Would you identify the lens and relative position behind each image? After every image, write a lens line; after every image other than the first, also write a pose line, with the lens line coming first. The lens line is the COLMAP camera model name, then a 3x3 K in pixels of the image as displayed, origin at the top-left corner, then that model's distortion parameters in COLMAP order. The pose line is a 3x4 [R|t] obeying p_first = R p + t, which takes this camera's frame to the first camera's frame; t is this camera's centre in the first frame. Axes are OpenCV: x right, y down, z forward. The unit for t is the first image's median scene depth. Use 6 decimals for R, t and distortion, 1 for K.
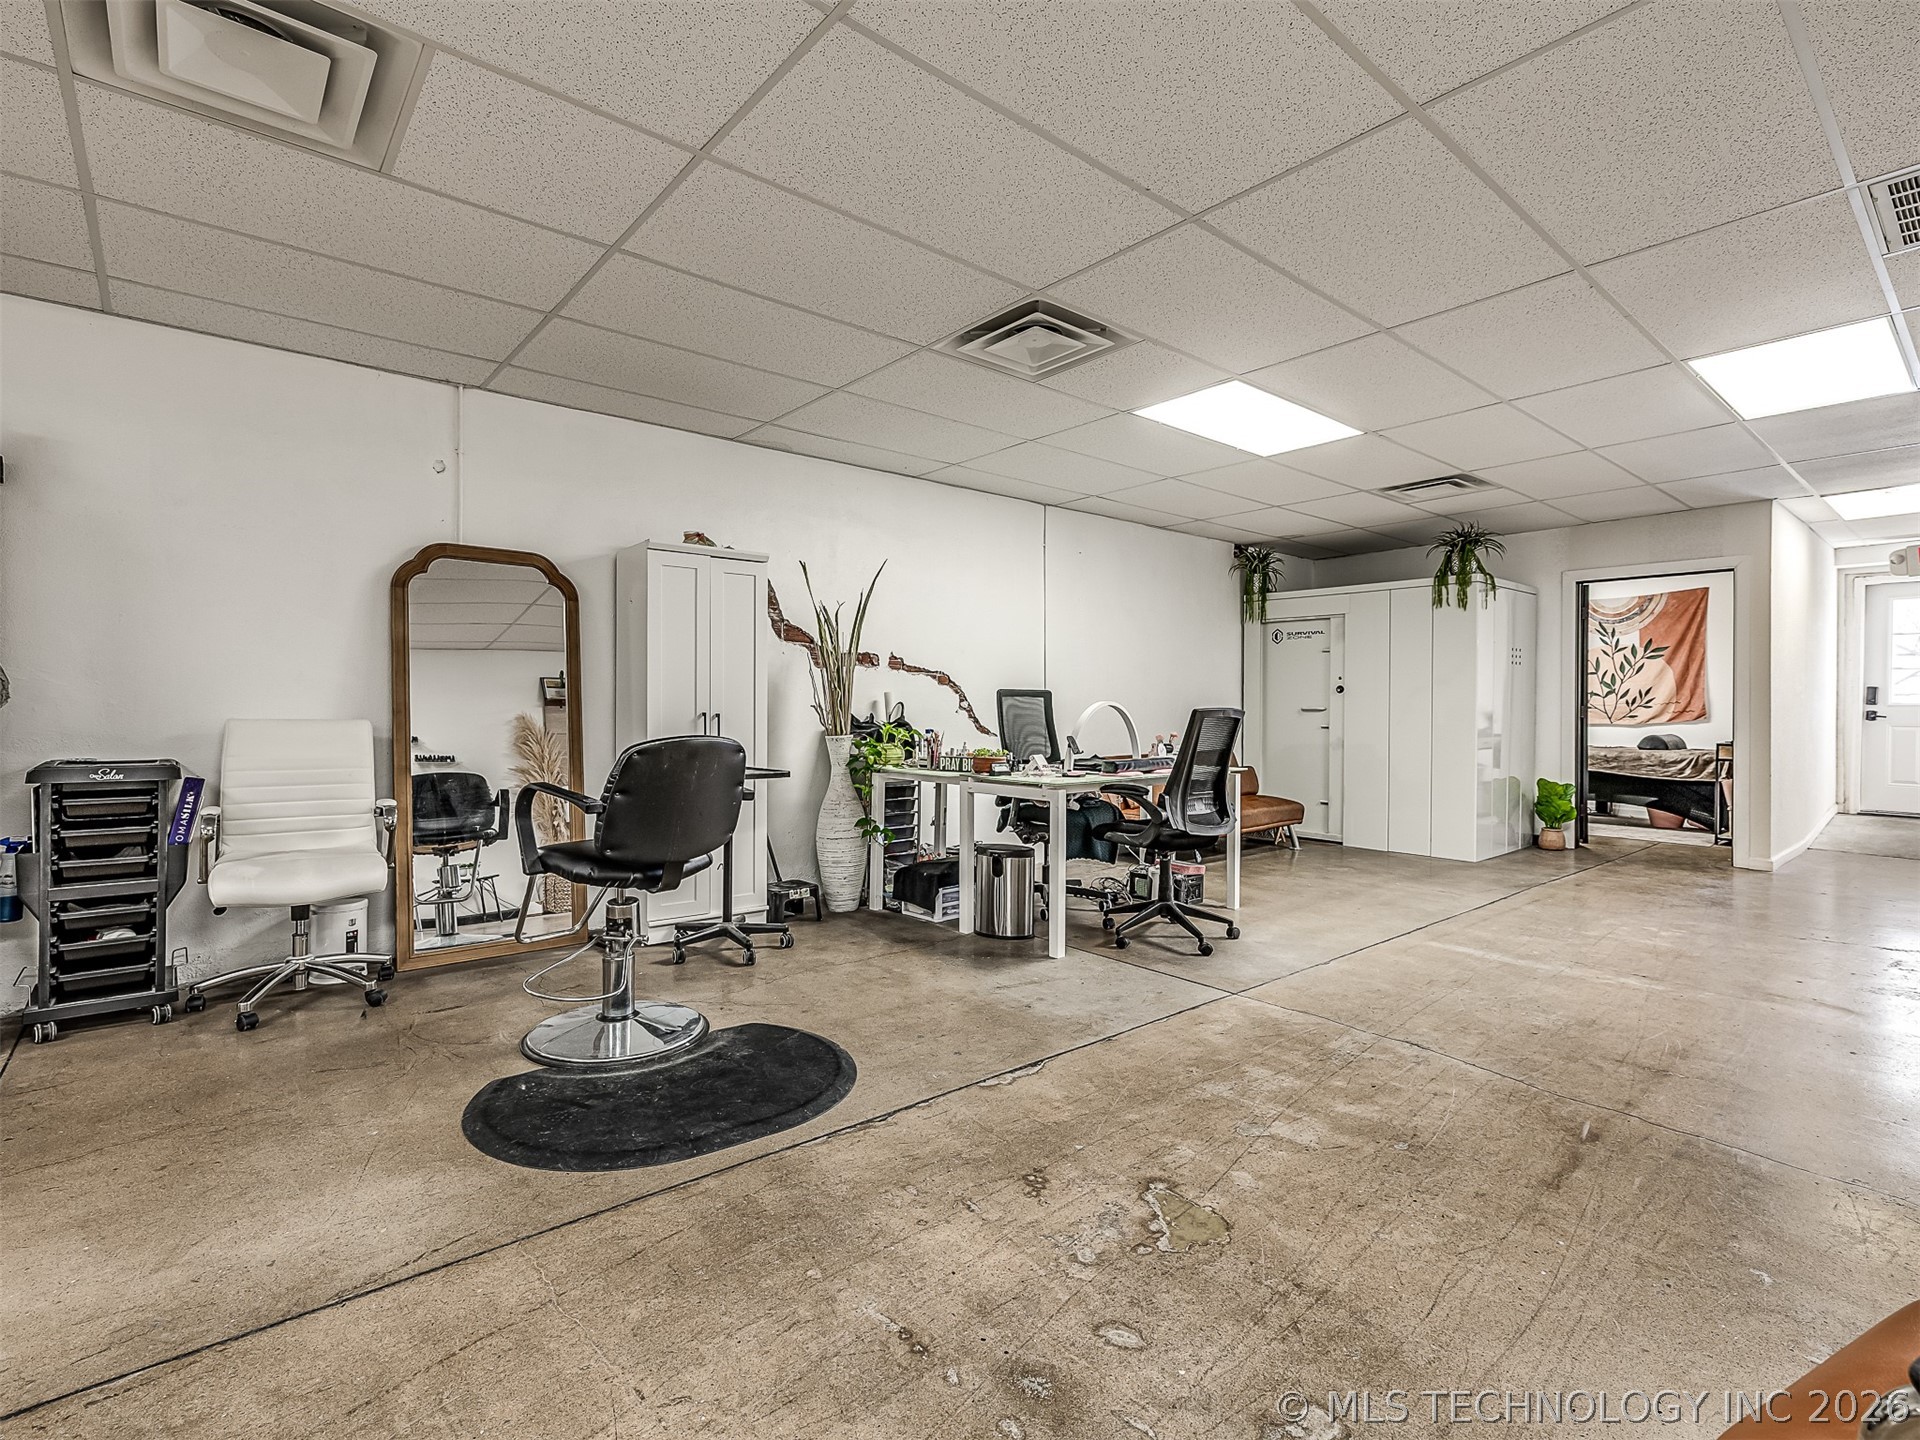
lens RADIAL K [[907.0, 0, 943.3], [0, 907.0, 715.9], [0, 0, 1]] dist [0.001922, -0.000119]
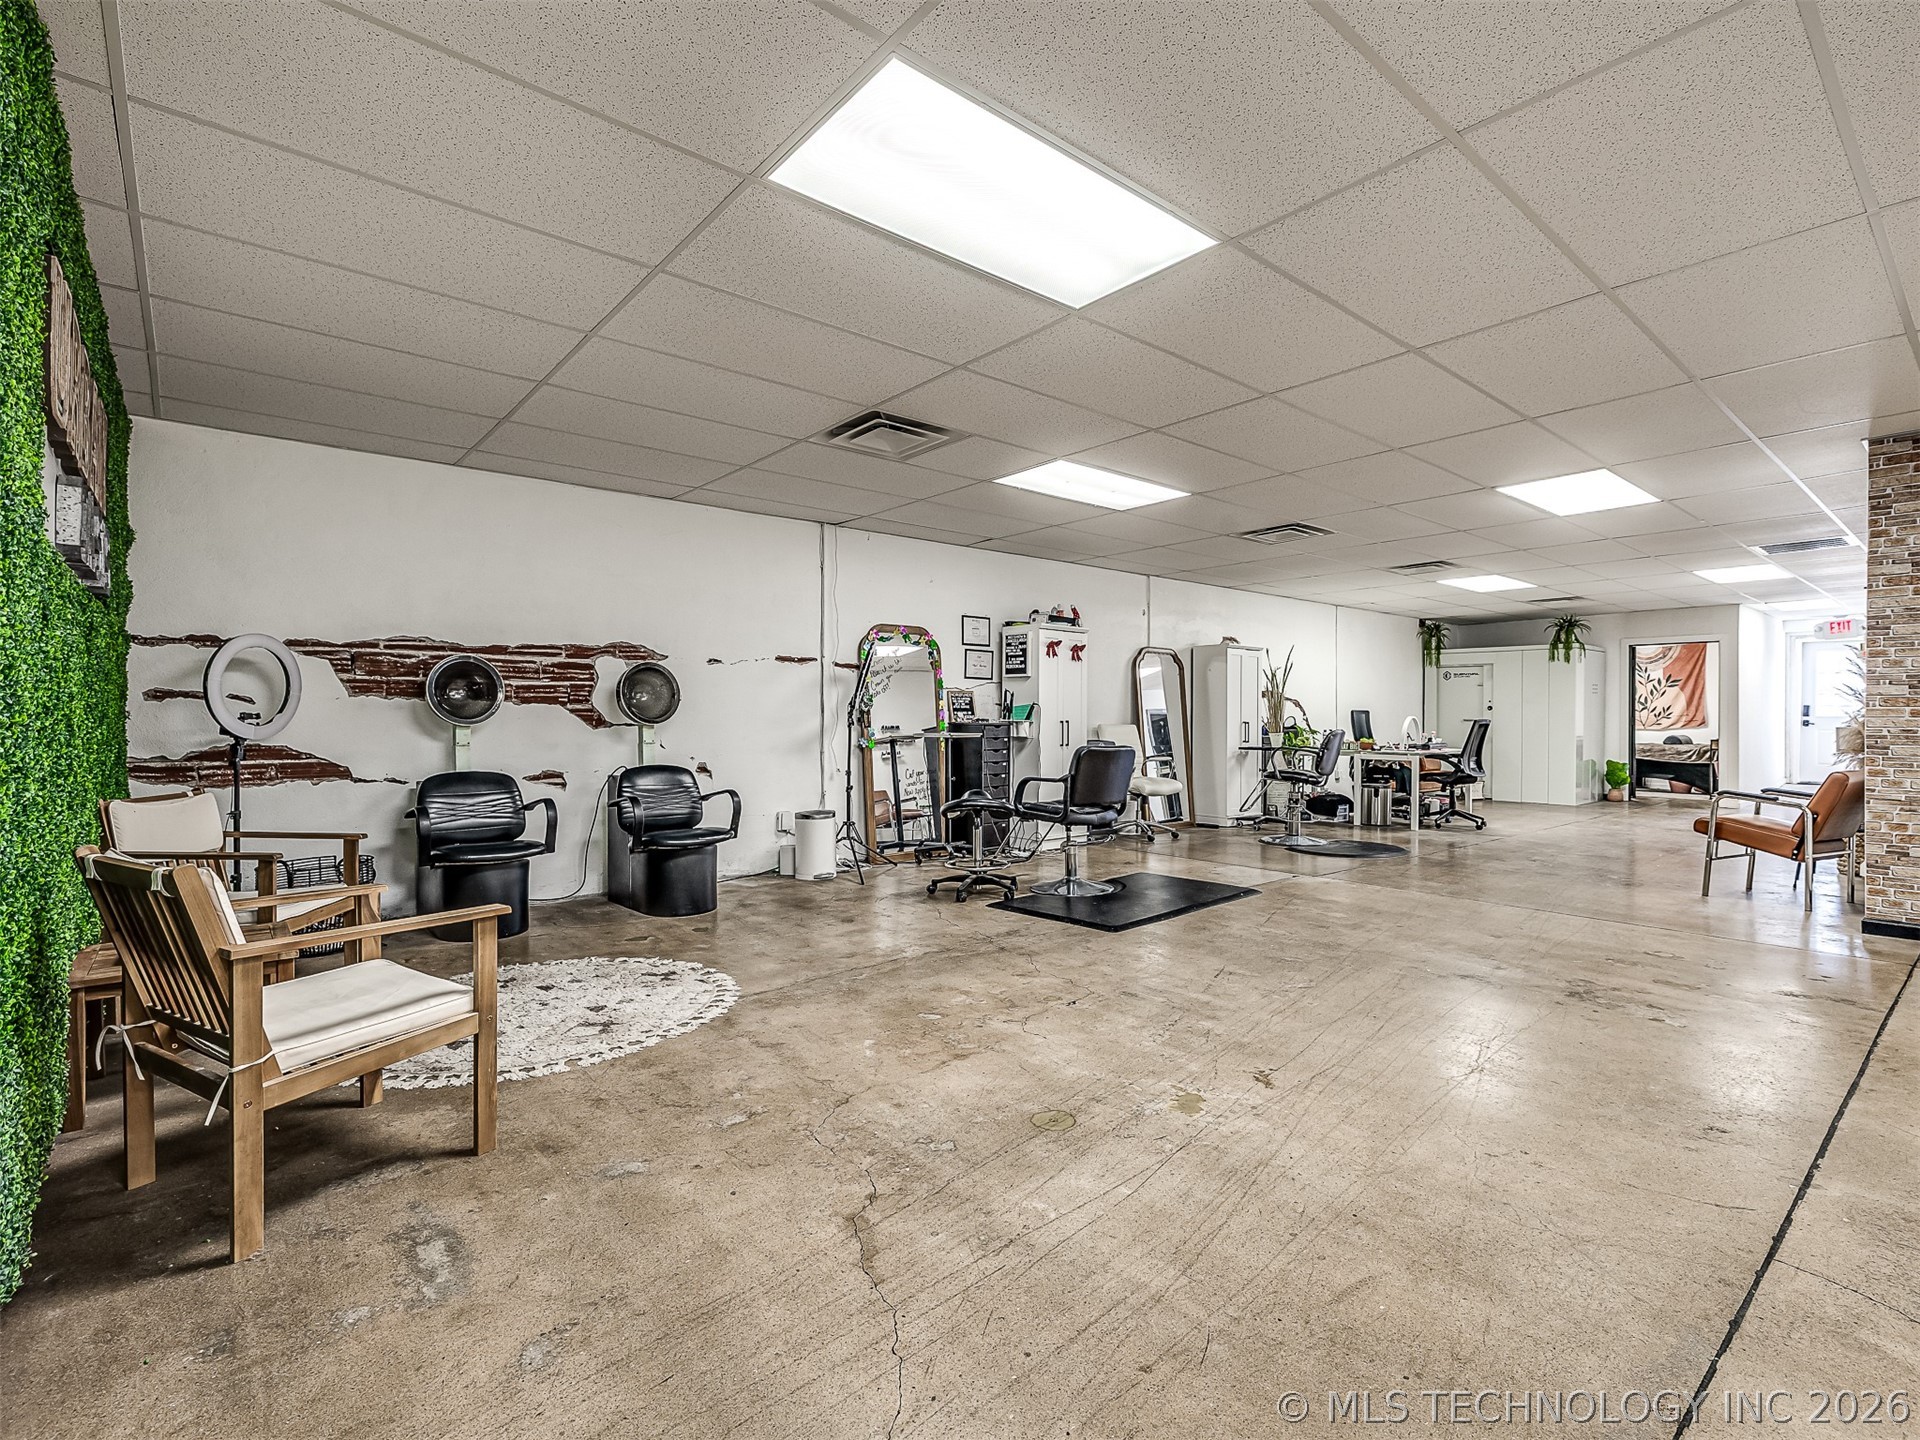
lens RADIAL K [[925.7, 0, 953.7], [0, 925.7, 722.9], [0, 0, 1]] dist [0.002038, 0.000206]
pose [[0.999932, -0.001231, 0.011577, -0.592857], [0.001280, 0.999990, -0.004206, 0.004763], [-0.011572, 0.004221, 0.999924, -0.728324]]
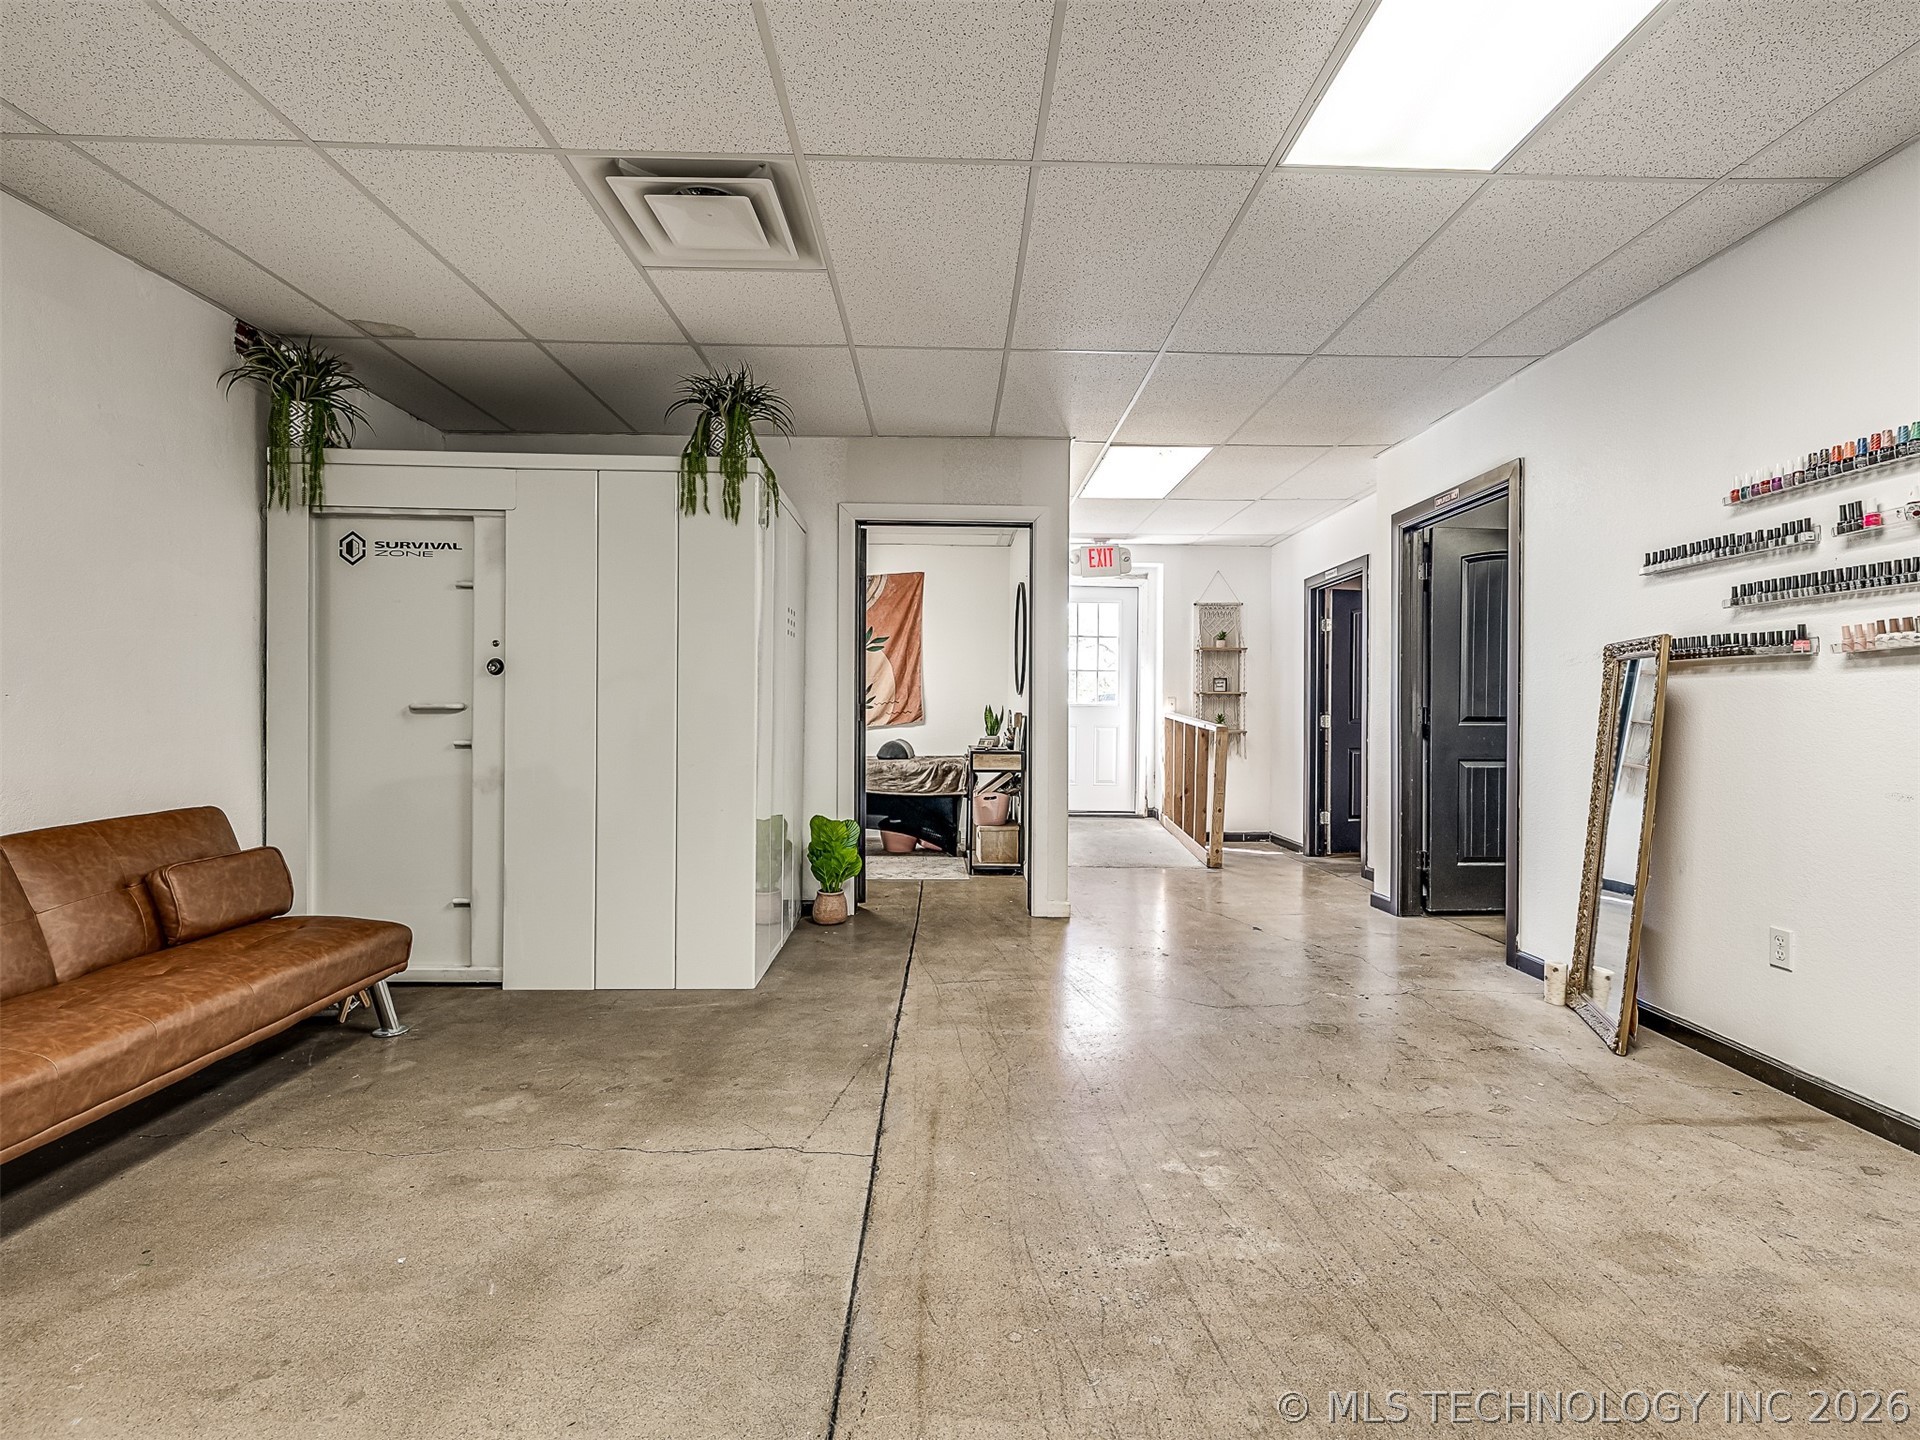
lens RADIAL K [[897.8, 0, 963.6], [0, 897.8, 707.8], [0, 0, 1]] dist [0.011092, 0.000225]
pose [[0.624472, 0.002756, 0.781042, 0.222242], [0.007670, 0.999924, -0.009661, -0.000649], [-0.781009, 0.012023, 0.624404, 0.515405]]
